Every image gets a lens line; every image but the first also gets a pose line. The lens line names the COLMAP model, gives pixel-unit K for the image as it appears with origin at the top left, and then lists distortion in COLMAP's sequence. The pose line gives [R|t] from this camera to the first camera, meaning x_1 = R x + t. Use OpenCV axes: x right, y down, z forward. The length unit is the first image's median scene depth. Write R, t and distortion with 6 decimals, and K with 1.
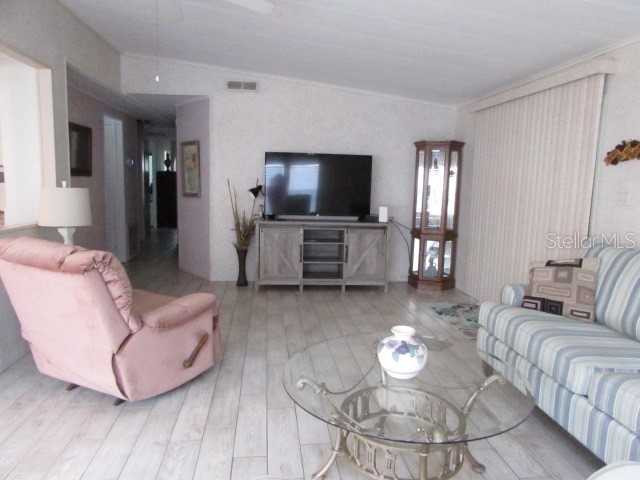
lens RADIAL K [[454.0, 0, 320.0], [0, 454.0, 240.0], [0, 0, 1]] dist [-0.049261, 0.037458]
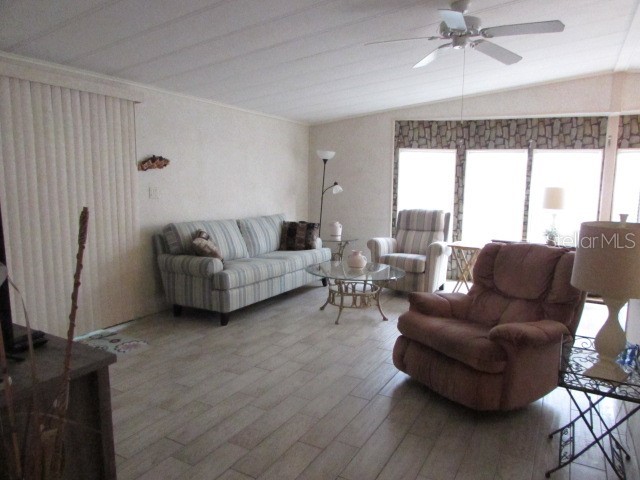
lens RADIAL K [[454.0, 0, 320.0], [0, 454.0, 240.0], [0, 0, 1]] dist [-0.049261, 0.037458]
pose [[-0.806460, -0.116400, 0.579719, -0.519449], [0.036985, 0.968582, 0.245928, -0.230966], [-0.590131, 0.219772, -0.776817, 1.472420]]
